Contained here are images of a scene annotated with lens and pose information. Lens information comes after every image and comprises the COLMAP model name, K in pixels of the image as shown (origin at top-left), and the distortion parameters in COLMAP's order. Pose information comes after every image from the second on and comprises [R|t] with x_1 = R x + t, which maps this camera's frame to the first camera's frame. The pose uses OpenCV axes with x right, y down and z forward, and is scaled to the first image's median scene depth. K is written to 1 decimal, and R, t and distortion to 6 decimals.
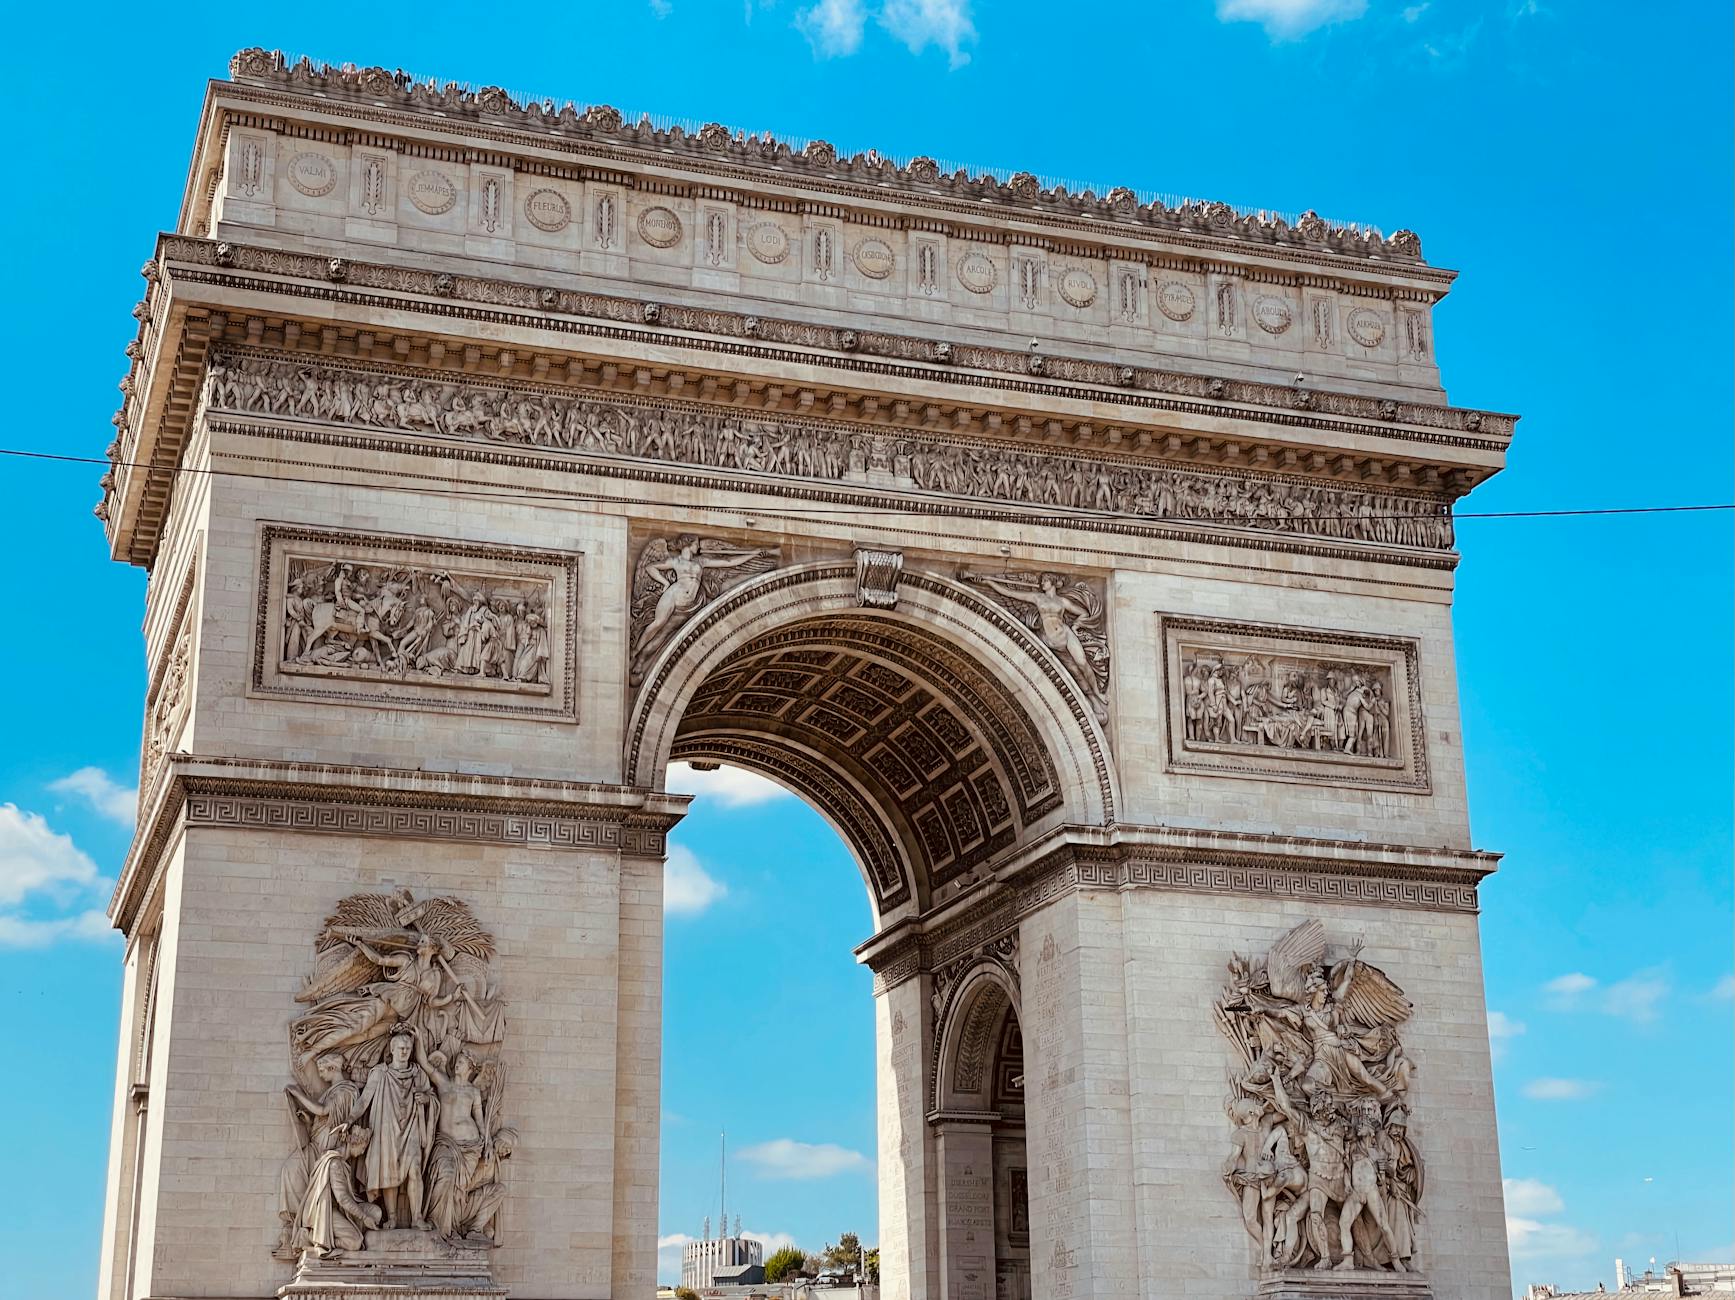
lens RADIAL K [[2648.7, 0, 856.9], [0, 2648.7, 624.2], [0, 0, 1]] dist [0.165834, 0.000000]
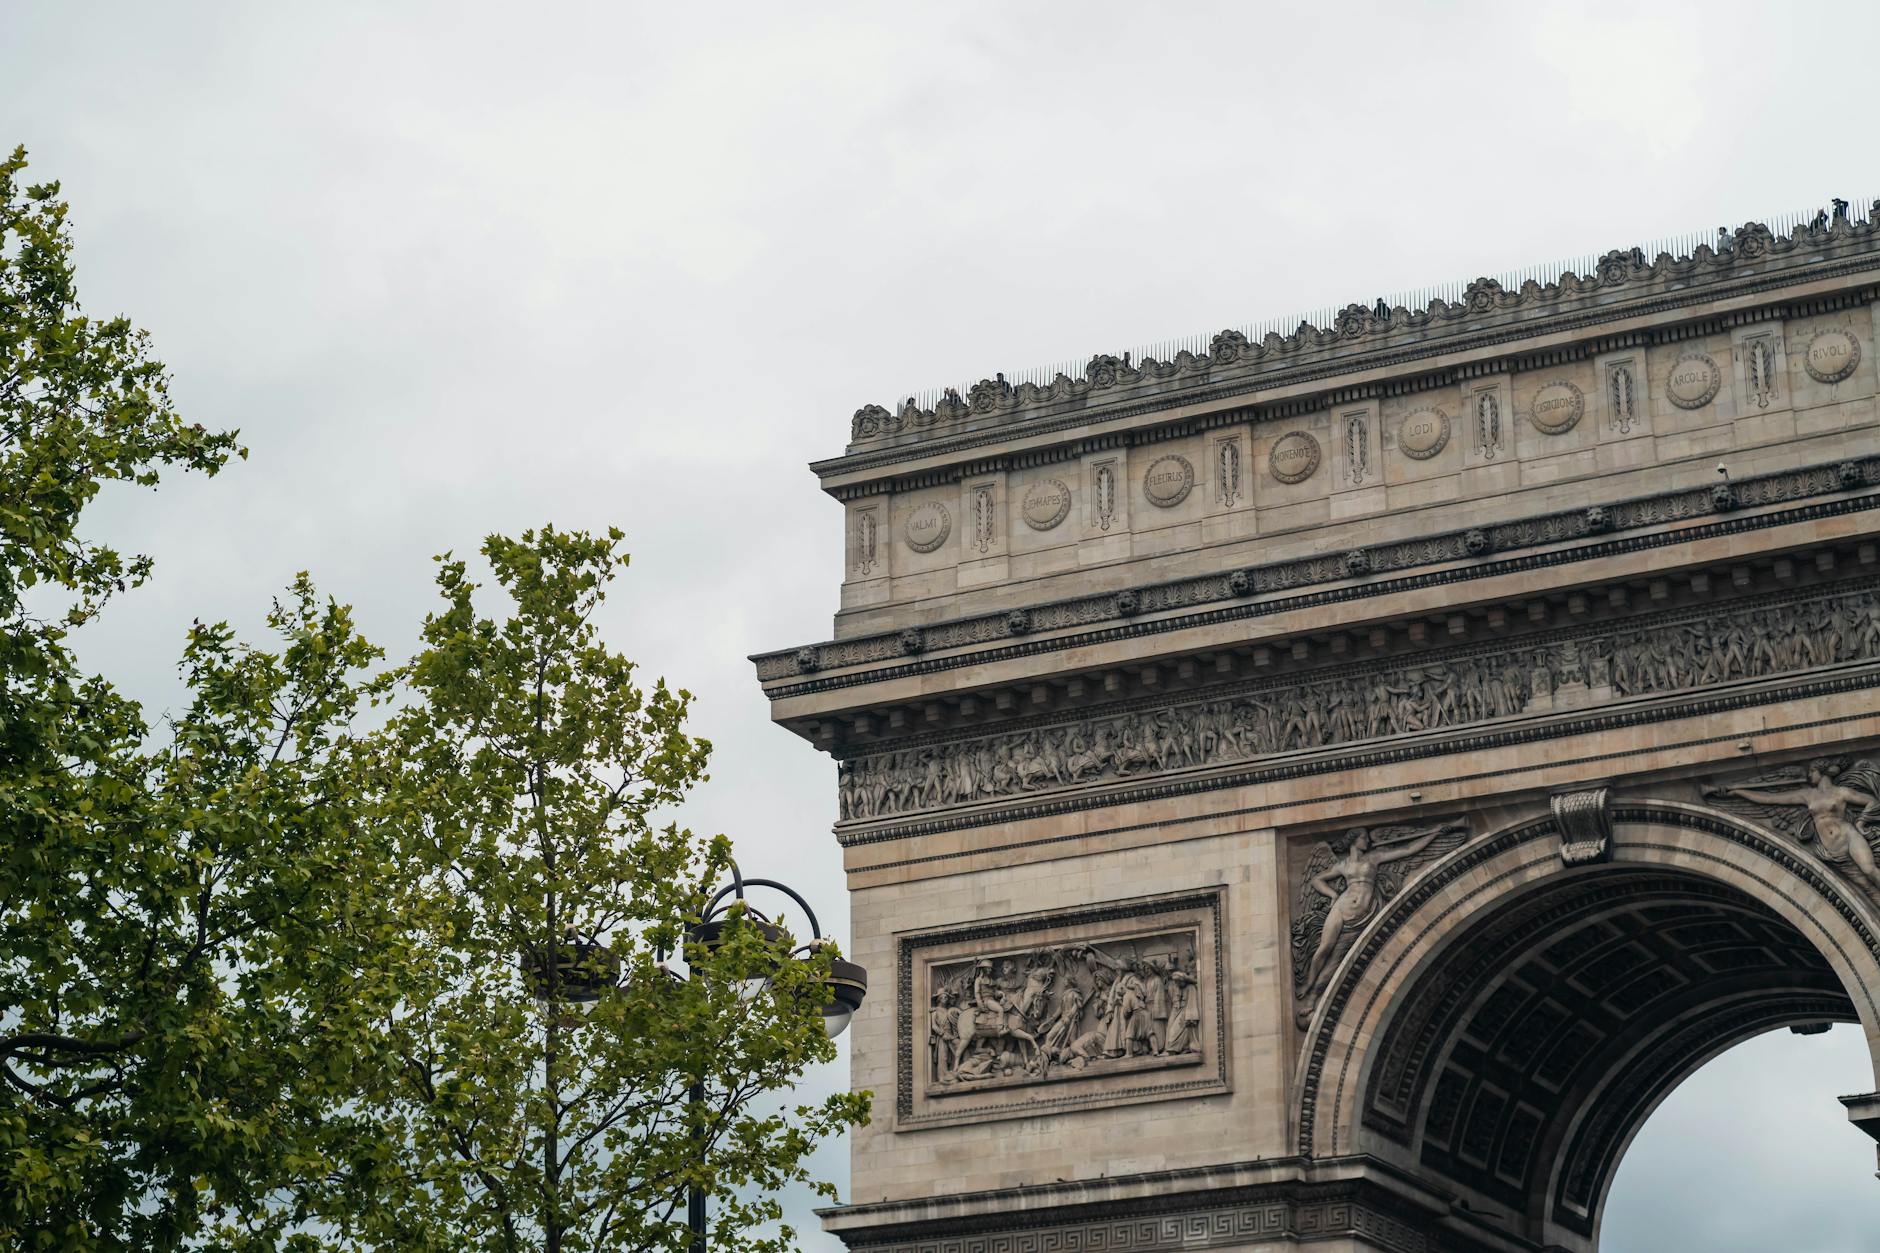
lens RADIAL K [[3973.8, 0, 935.8], [0, 3973.8, 625.5], [0, 0, 1]] dist [-0.142861, 0.000000]
pose [[0.695944, -0.238166, -0.677450, 0.679332], [0.226358, 0.968061, -0.107796, 0.008033], [0.681487, -0.078327, 0.727627, 0.029967]]
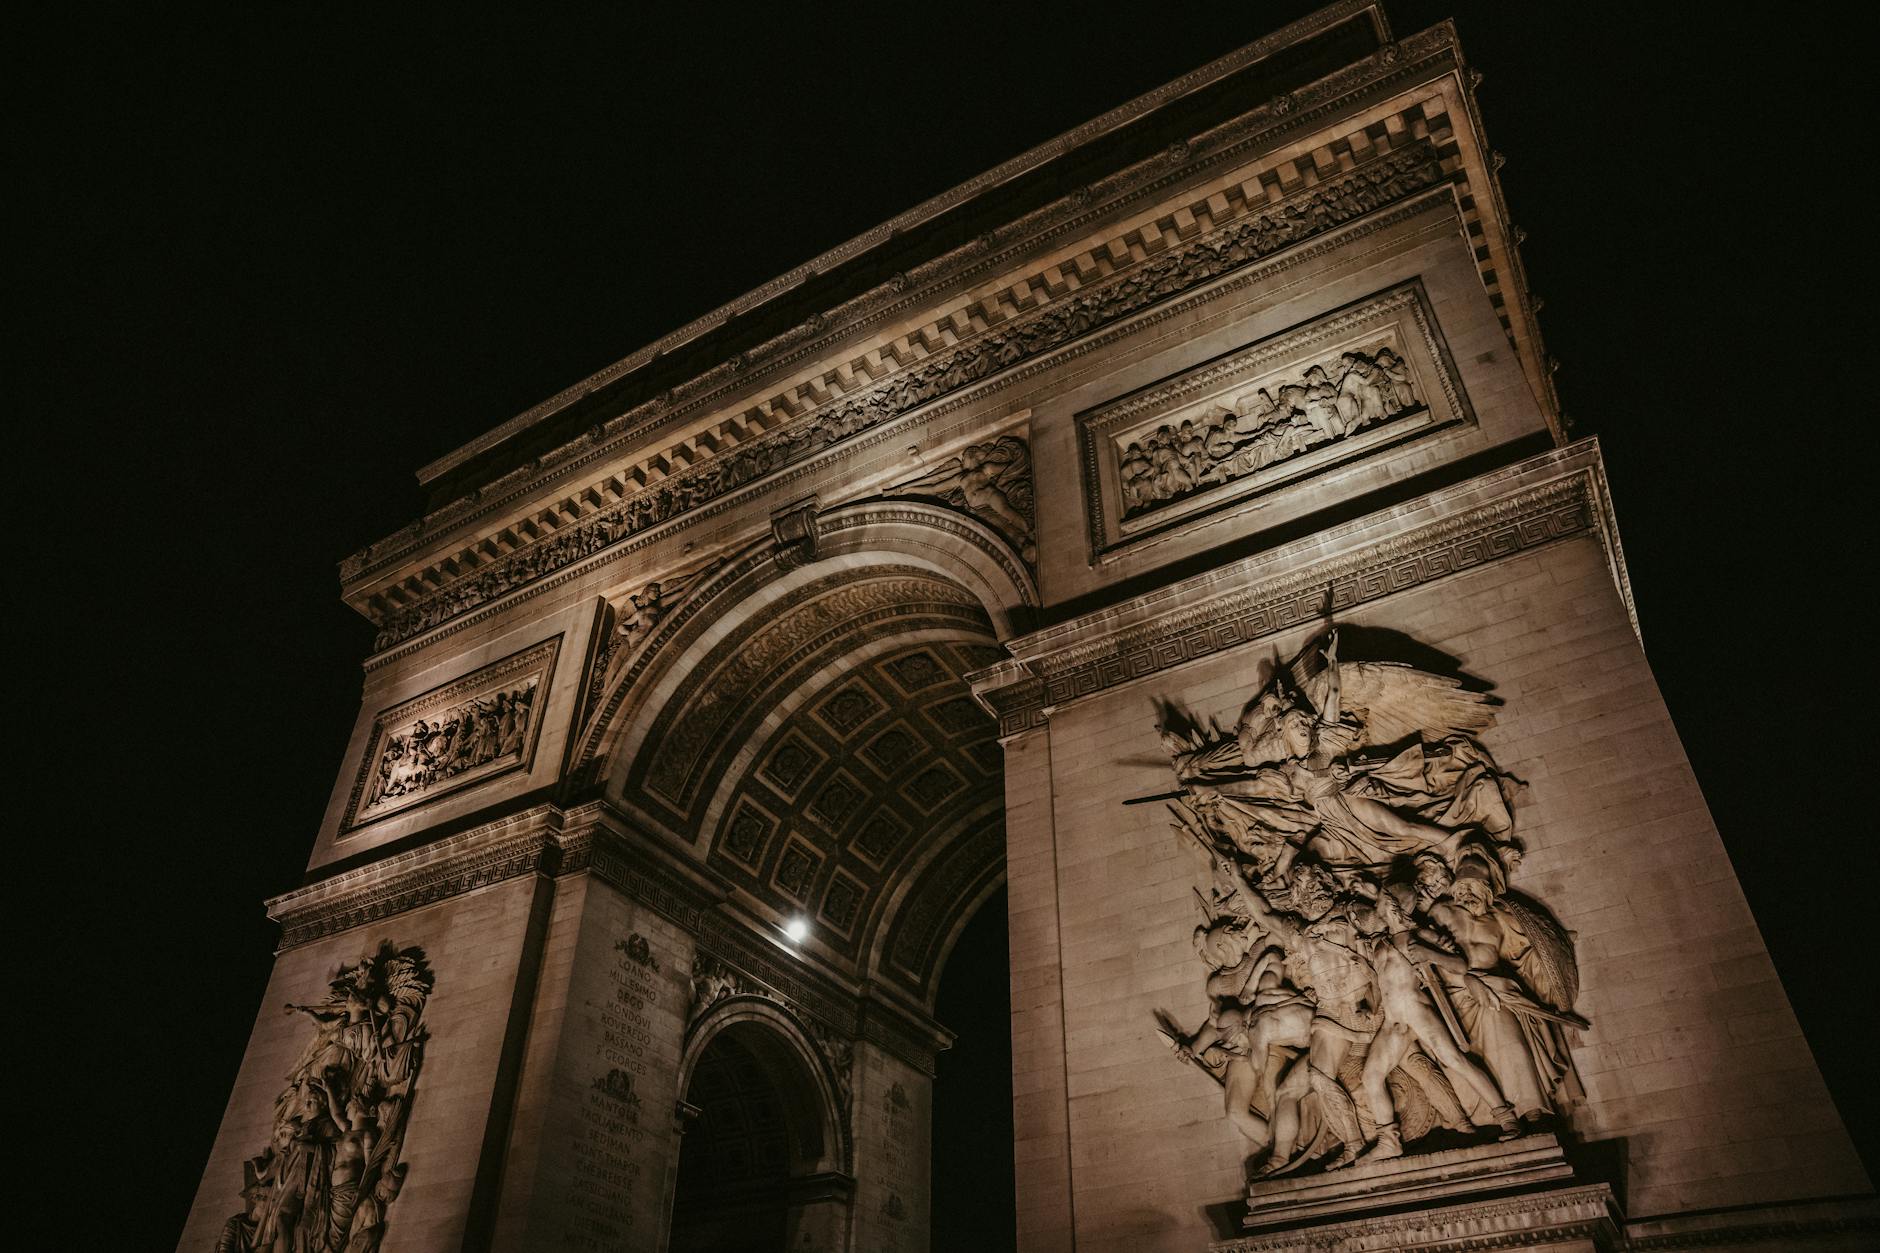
lens RADIAL K [[1282.8, 0, 919.3], [0, 1282.8, 647.5], [0, 0, 1]] dist [-0.080071, 0.029370]
pose [[0.651379, -0.456859, -0.605793, 0.304842], [0.218083, 0.877446, -0.427233, 0.228755], [0.726736, 0.146178, 0.671183, 0.727138]]
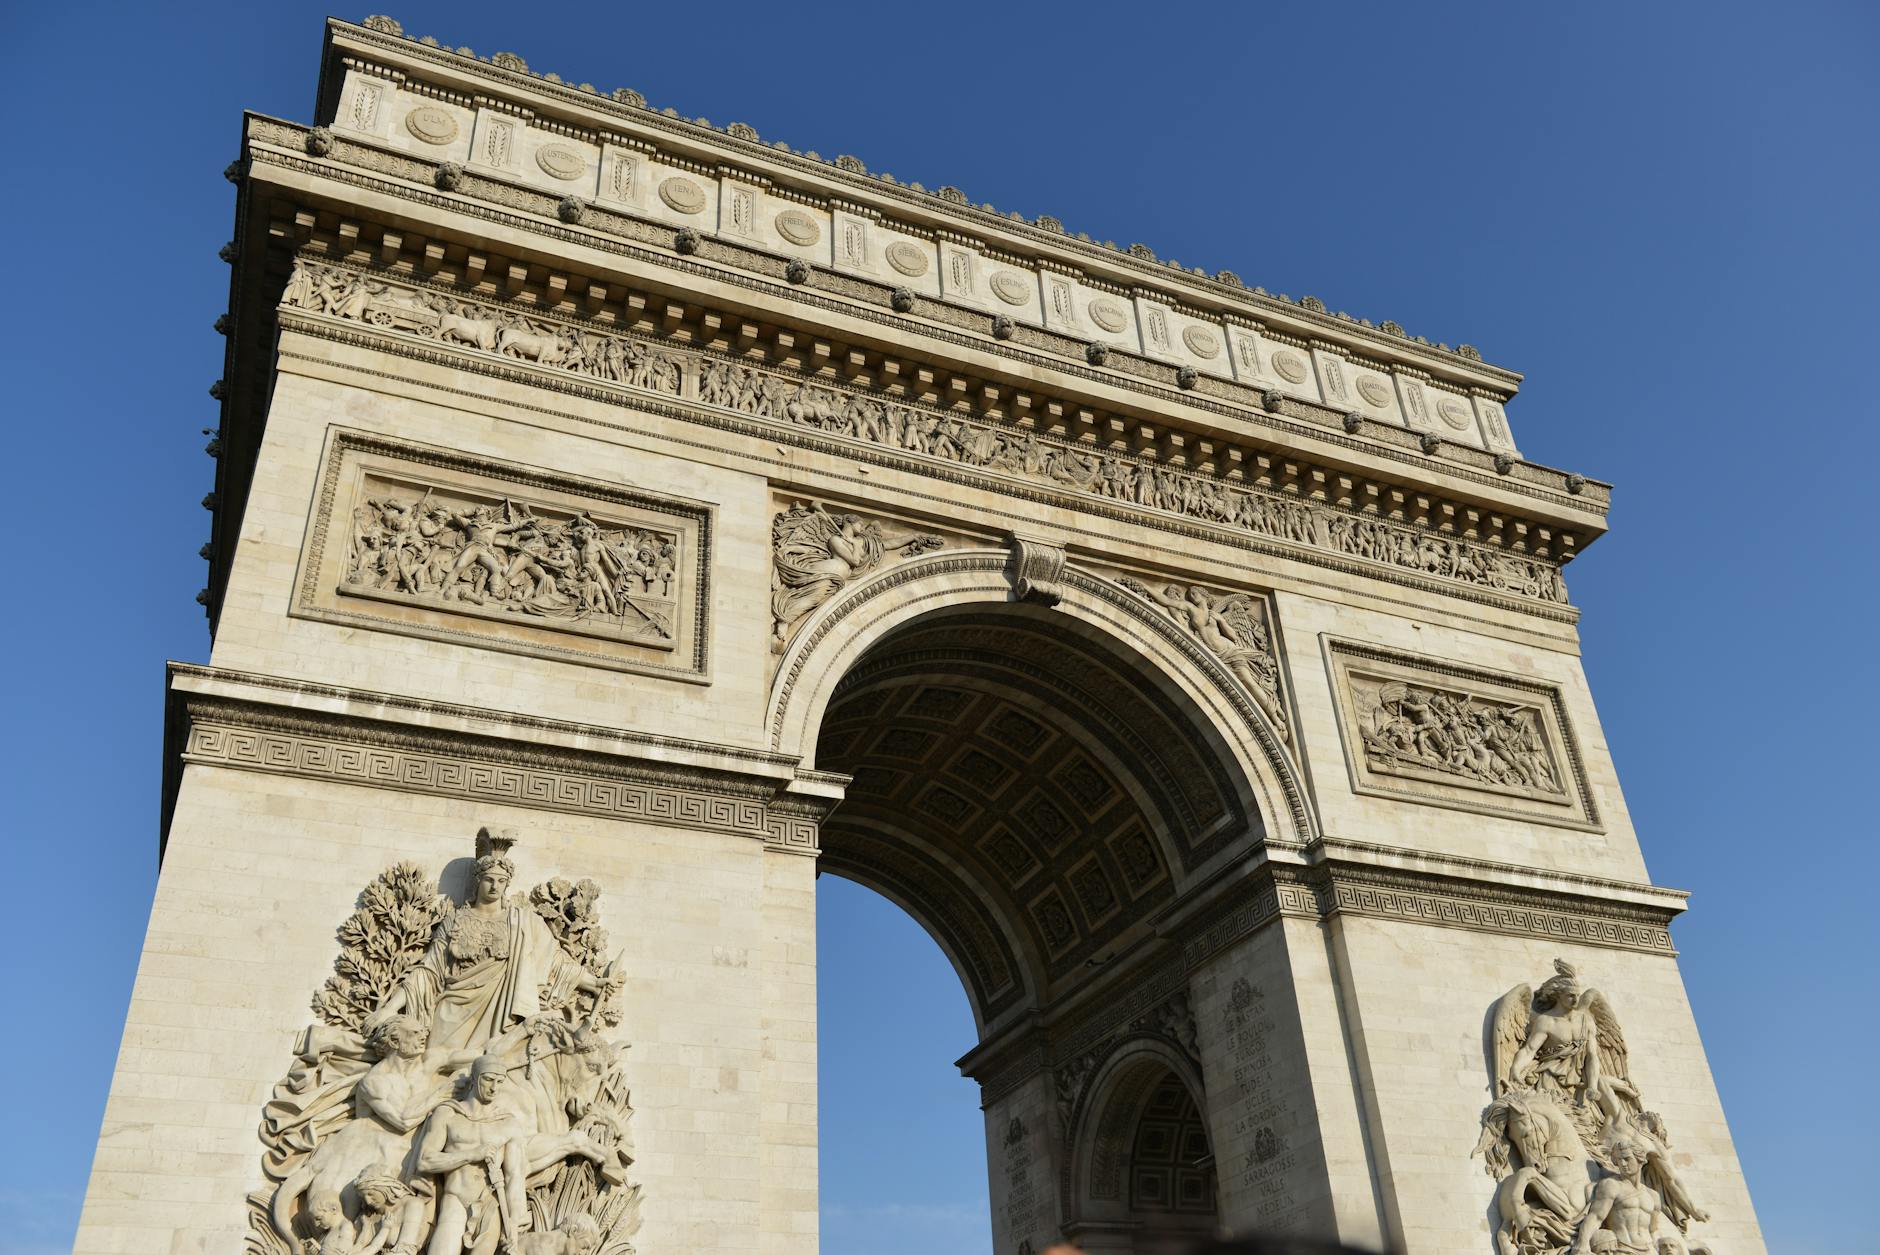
lens RADIAL K [[1508.3, 0, 950.1], [0, 1508.3, 630.1], [0, 0, 1]] dist [0.012946, -0.005886]
pose [[0.994770, 0.013563, 0.101239, -0.074969], [0.012630, 0.967206, -0.253679, 0.132875], [-0.101359, 0.253631, 0.961976, 0.514040]]
